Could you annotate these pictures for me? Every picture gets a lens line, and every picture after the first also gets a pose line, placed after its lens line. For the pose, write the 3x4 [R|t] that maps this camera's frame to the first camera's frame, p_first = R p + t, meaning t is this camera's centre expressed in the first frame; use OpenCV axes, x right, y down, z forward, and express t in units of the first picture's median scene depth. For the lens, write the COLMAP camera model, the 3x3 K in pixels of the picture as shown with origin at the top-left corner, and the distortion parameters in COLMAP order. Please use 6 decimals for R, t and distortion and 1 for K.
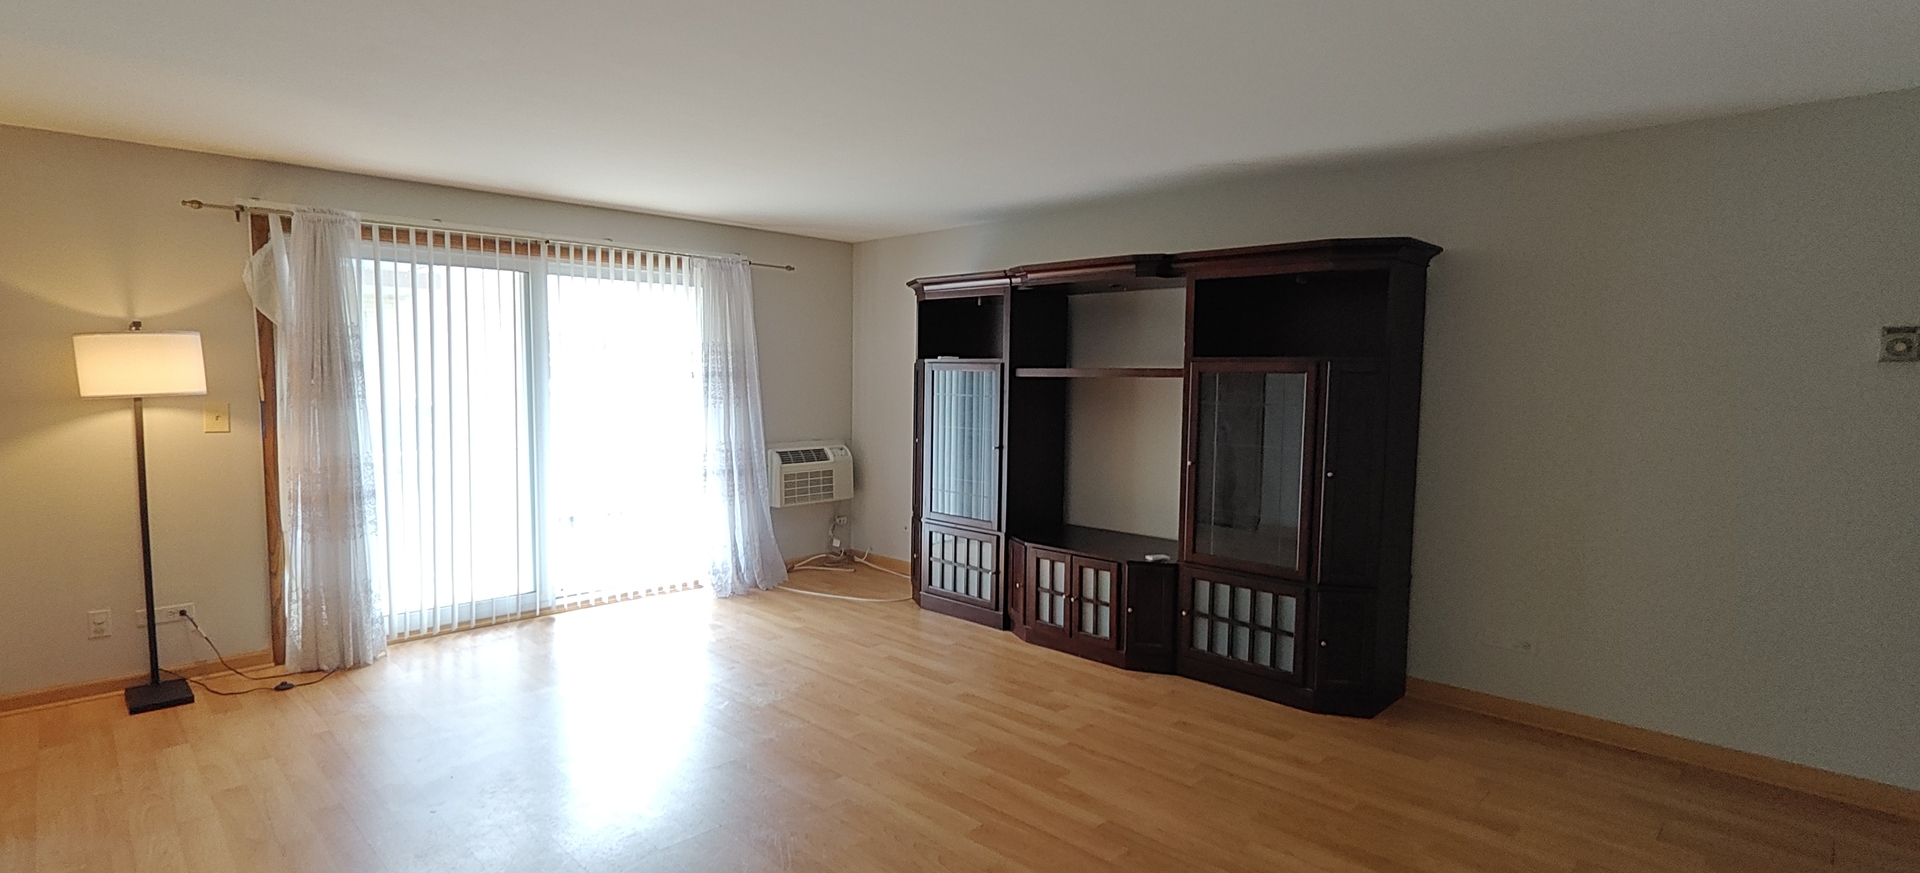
lens RADIAL K [[896.2, 0, 960.4], [0, 896.2, 439.9], [0, 0, 1]] dist [0.008573, 0.002930]
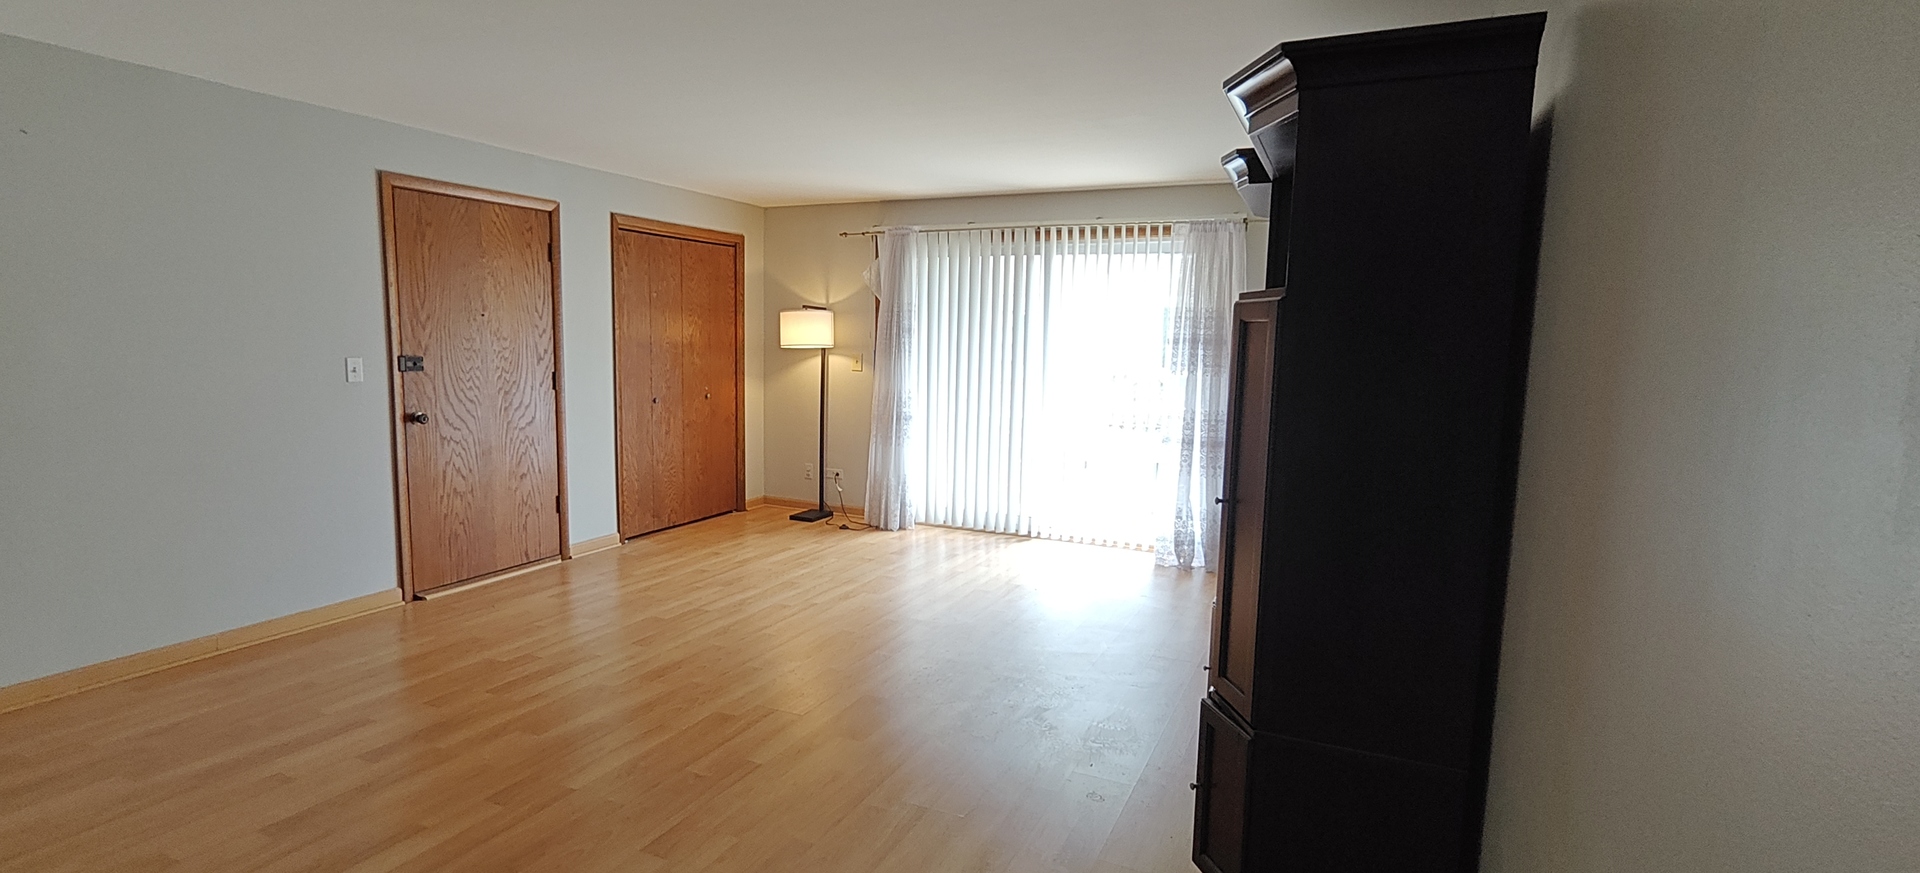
lens RADIAL K [[896.2, 0, 949.9], [0, 896.2, 453.1], [0, 0, 1]] dist [0.008573, 0.002930]
pose [[0.331883, 0.113243, -0.936499, 0.771606], [-0.093988, 0.991798, 0.086621, -0.017113], [0.938626, 0.059272, 0.339805, 0.583197]]
